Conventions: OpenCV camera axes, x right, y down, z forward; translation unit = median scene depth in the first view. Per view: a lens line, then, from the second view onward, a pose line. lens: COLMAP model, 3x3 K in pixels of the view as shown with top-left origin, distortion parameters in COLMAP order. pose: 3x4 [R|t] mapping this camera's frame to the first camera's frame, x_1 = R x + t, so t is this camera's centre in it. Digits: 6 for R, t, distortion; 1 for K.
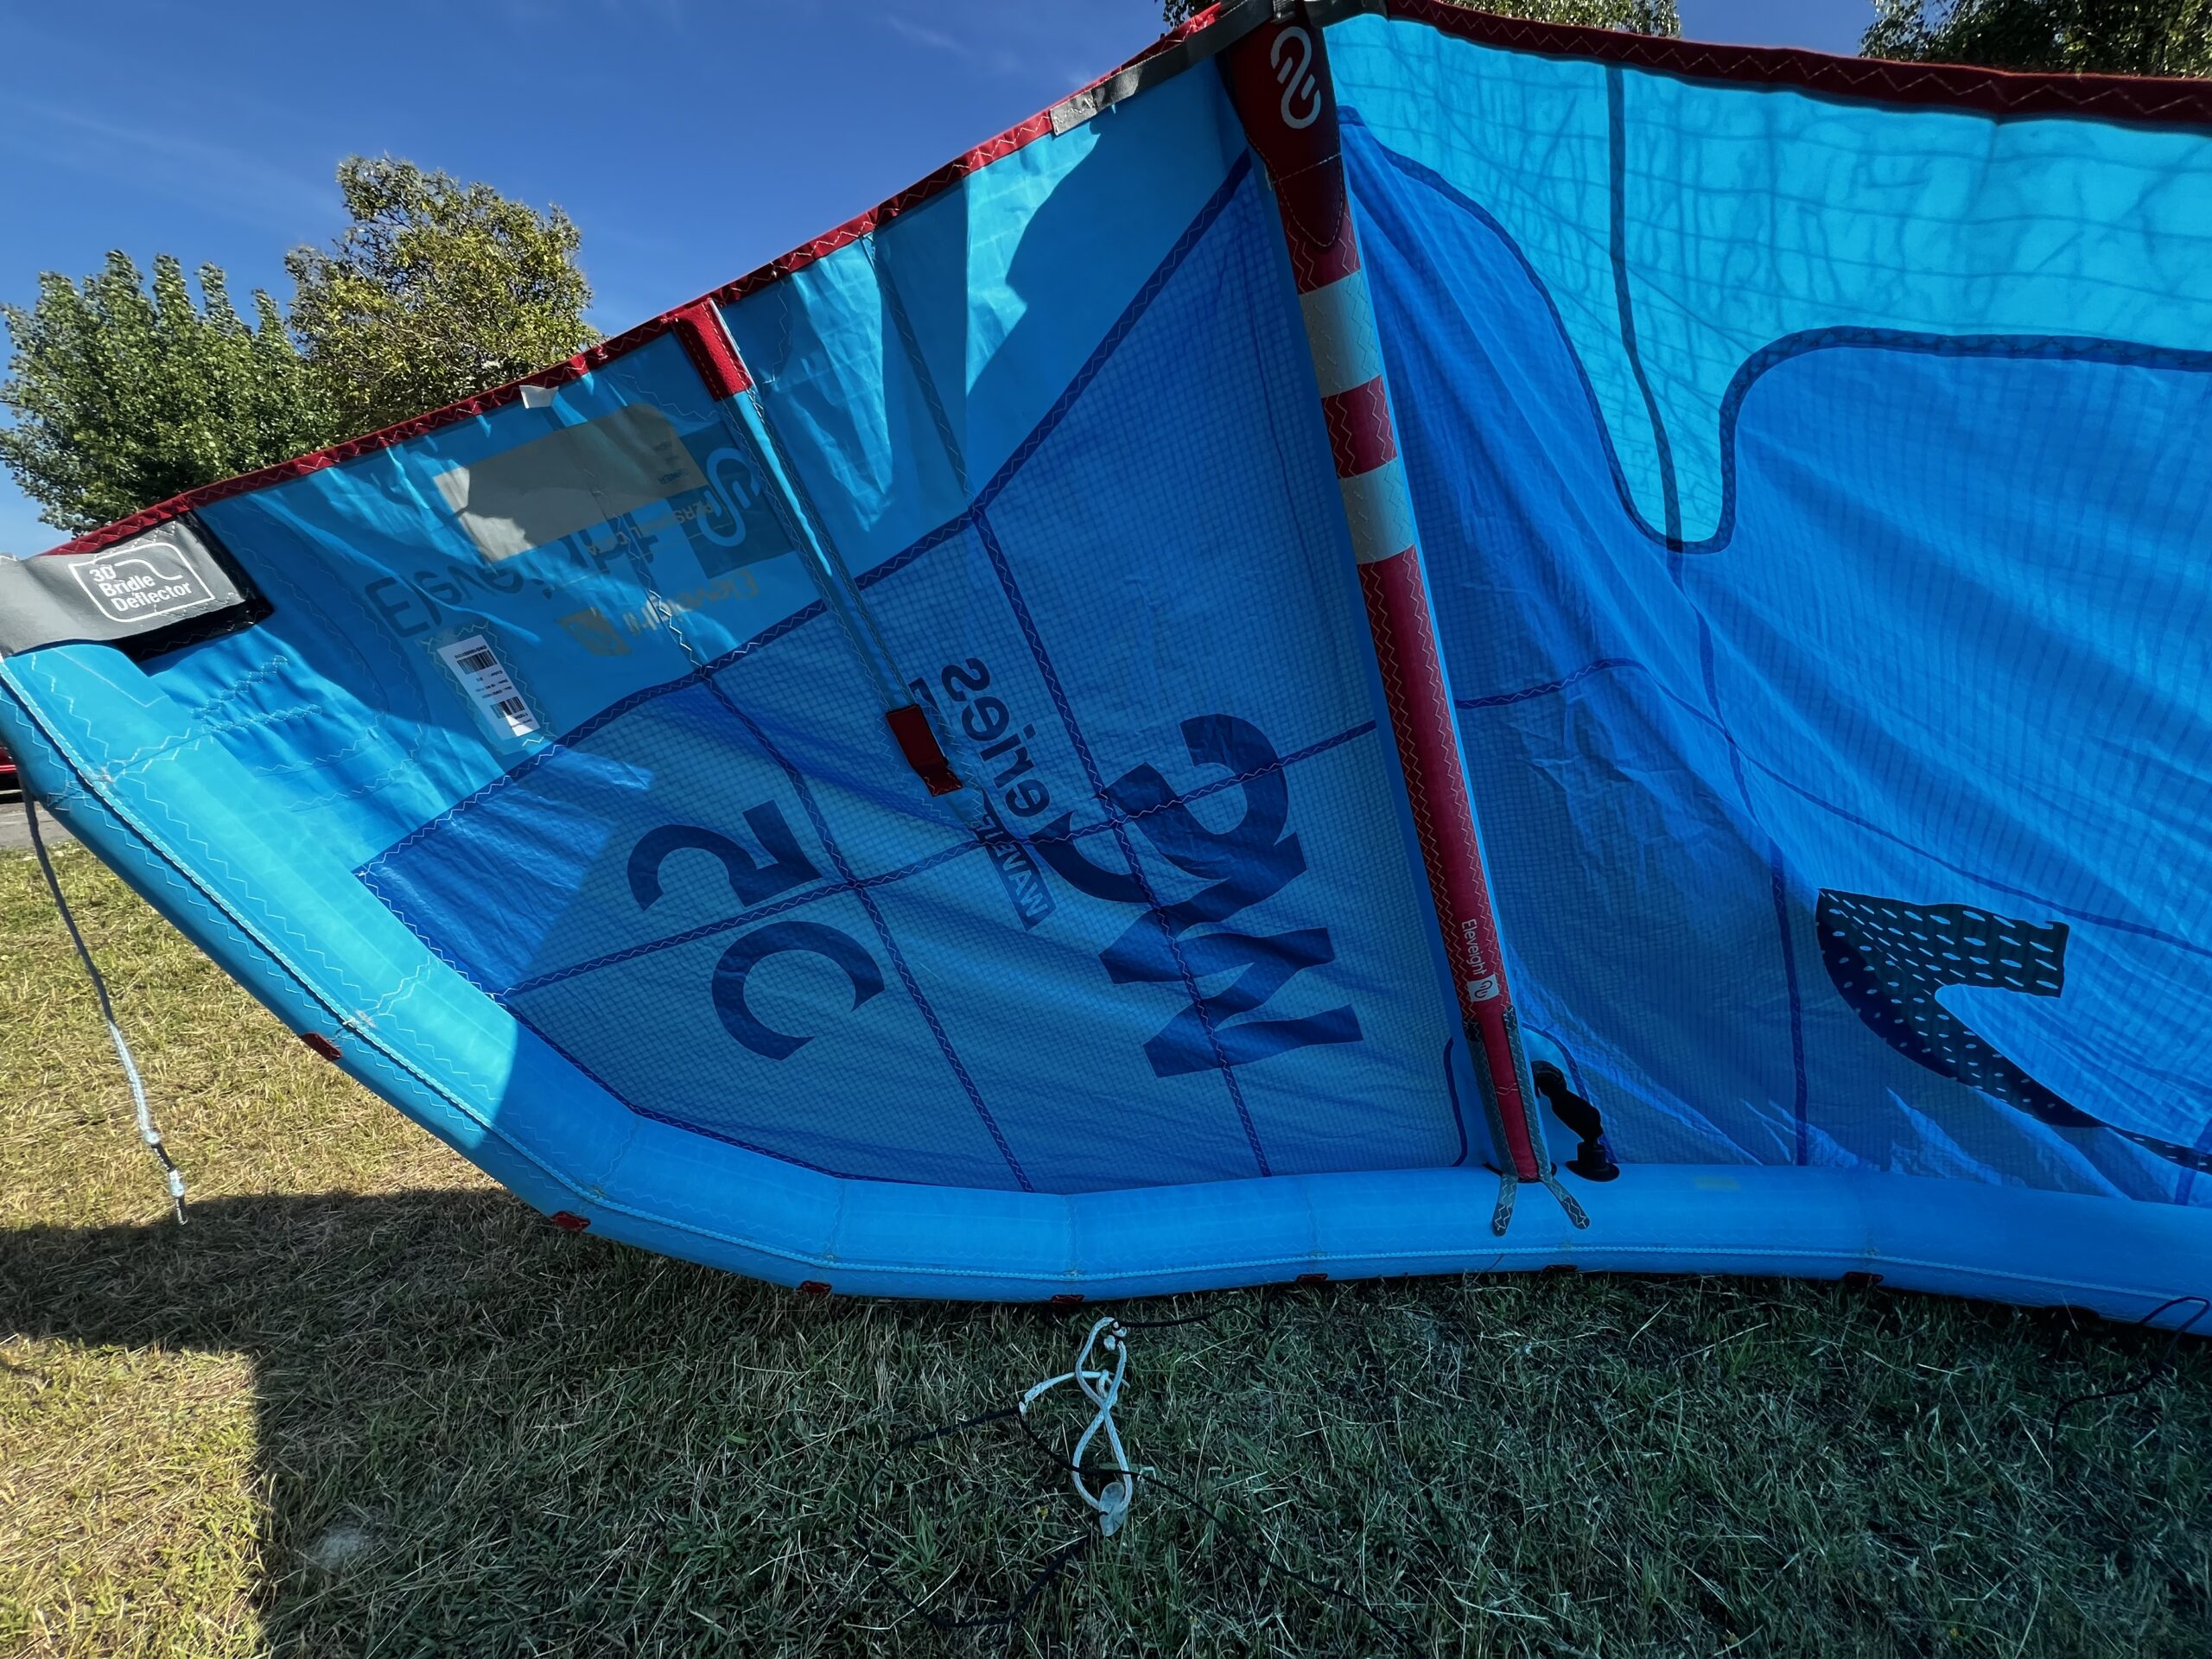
lens RADIAL K [[870.5, 0, 1123.7], [0, 870.5, 818.2], [0, 0, 1]] dist [0.011010, 0.000206]
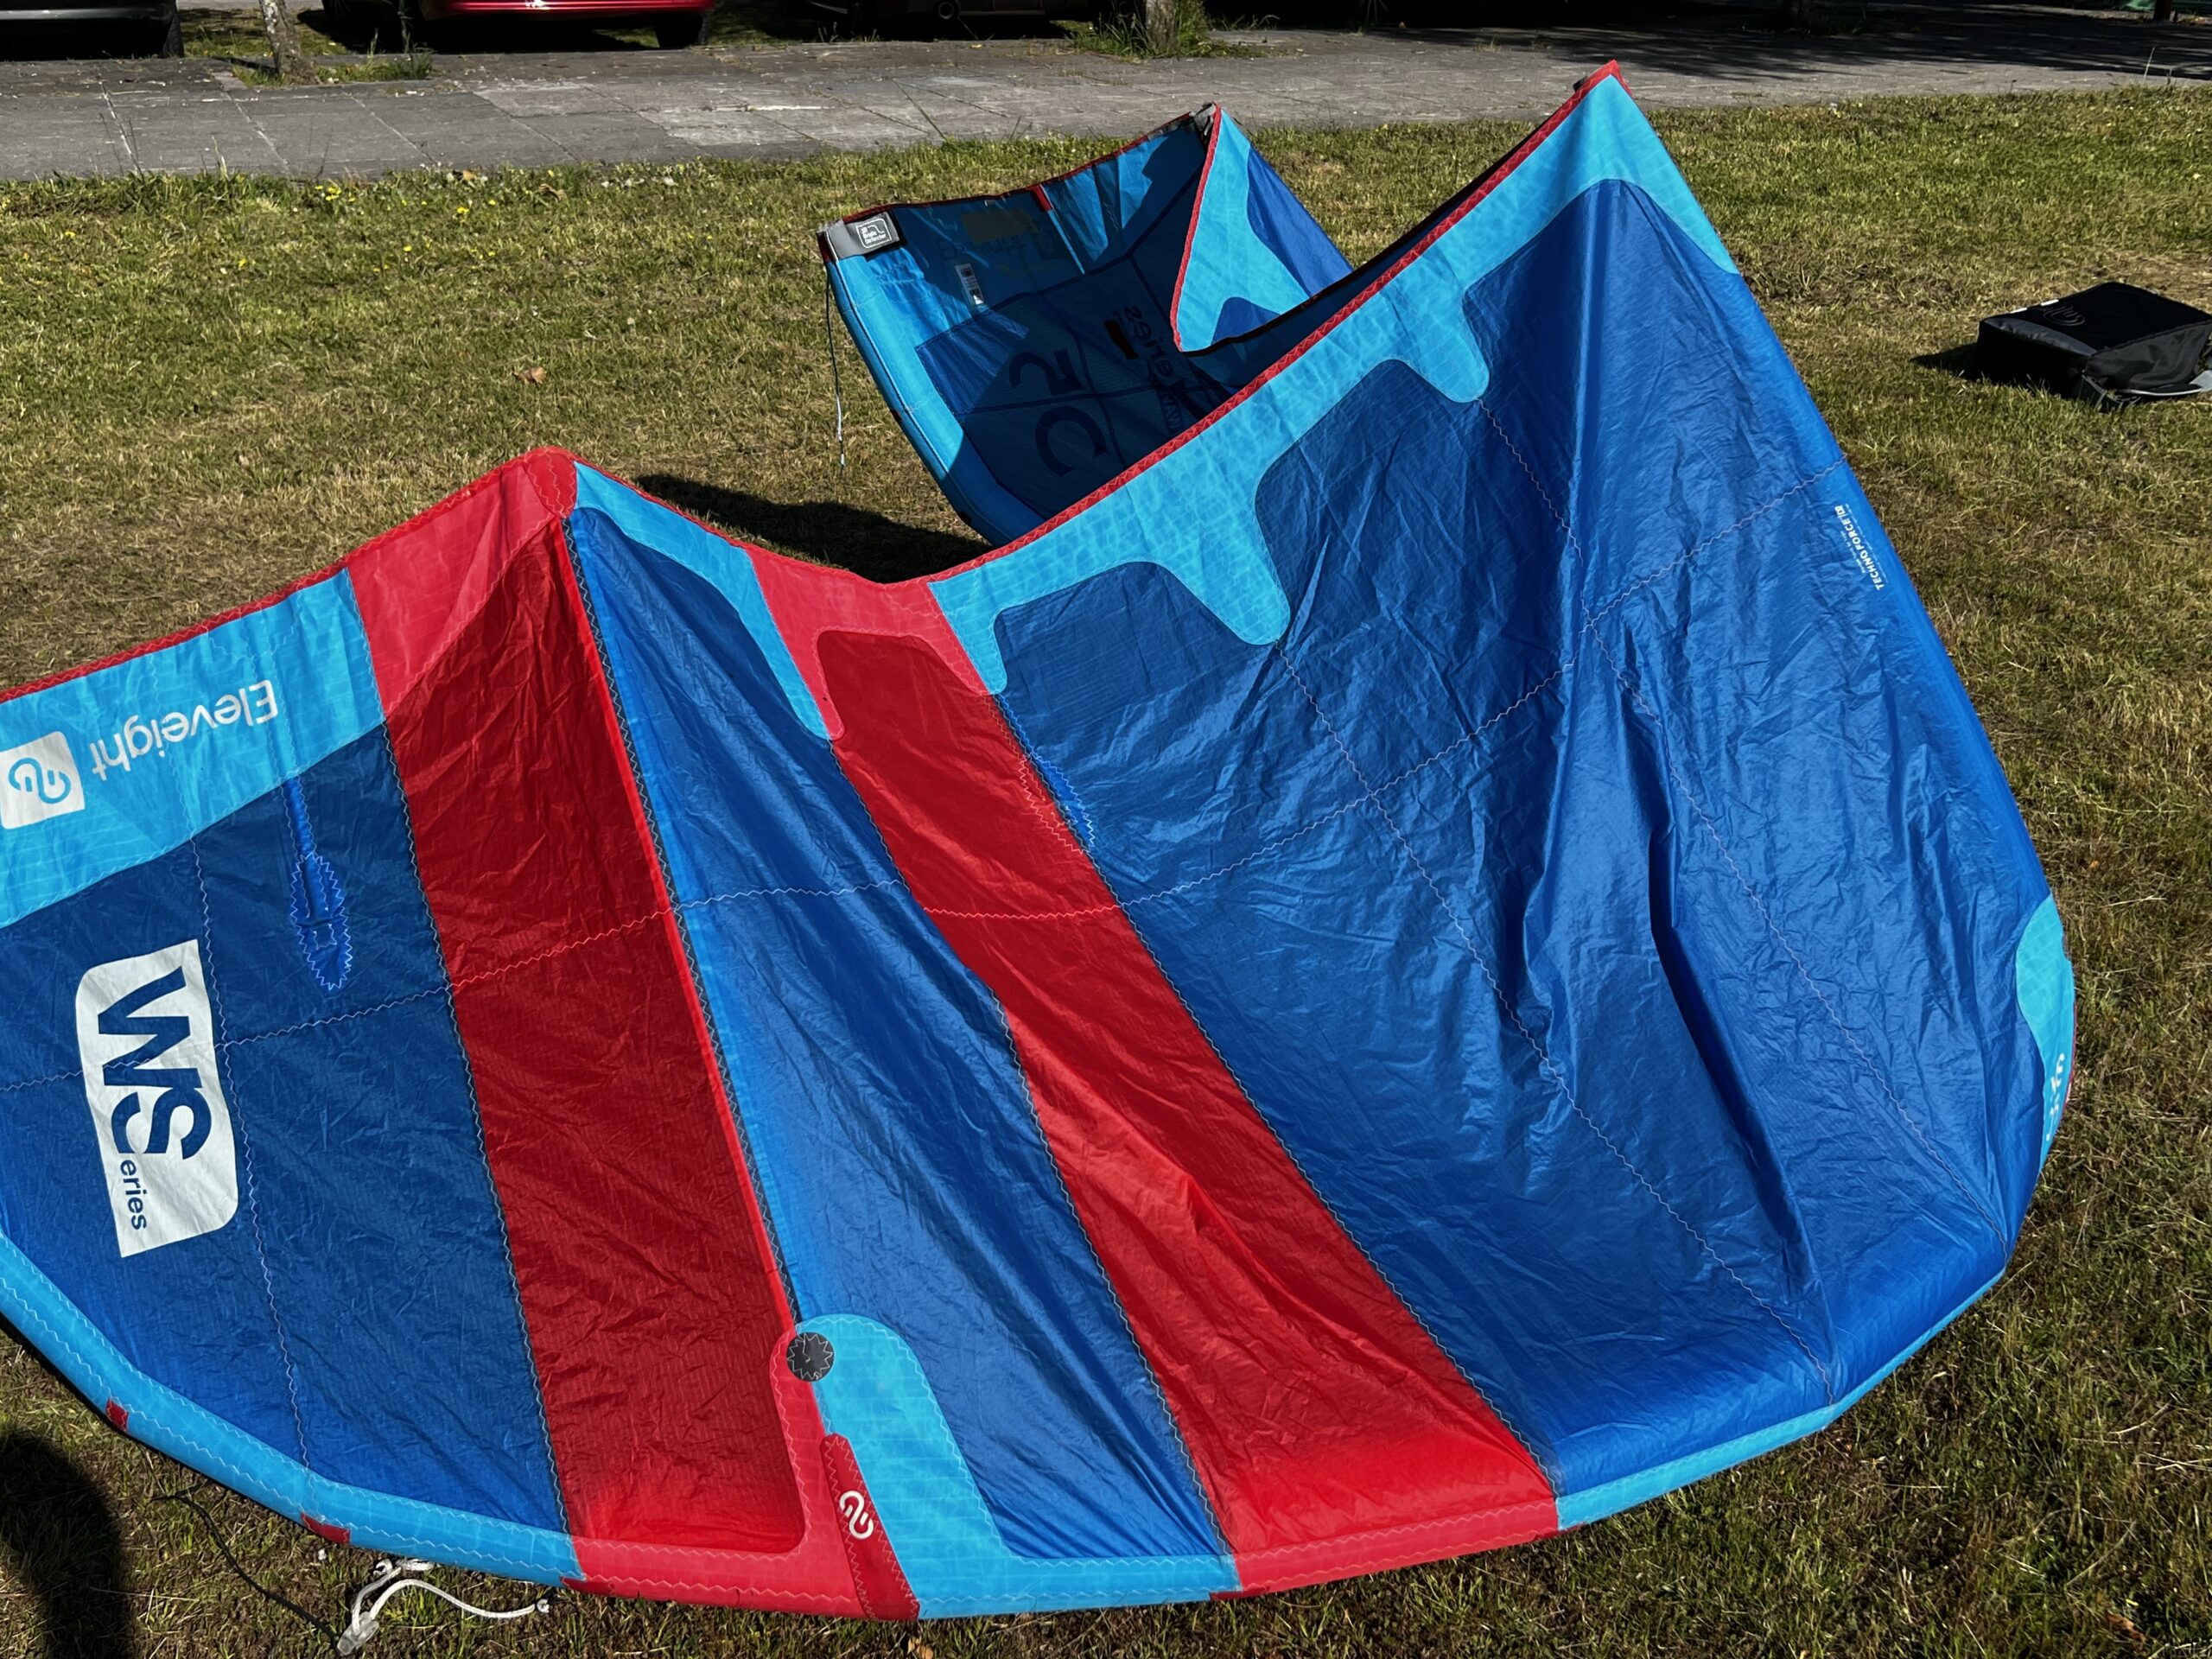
lens RADIAL K [[2182.4, 0, 1105.9], [0, 2182.4, 833.3], [0, 0, 1]] dist [0.025557, 0.000000]
pose [[0.817157, 0.296794, -0.494134, 2.911013], [-0.150316, 0.937313, 0.314403, -0.661879], [0.556471, -0.182640, 0.810545, -3.821256]]
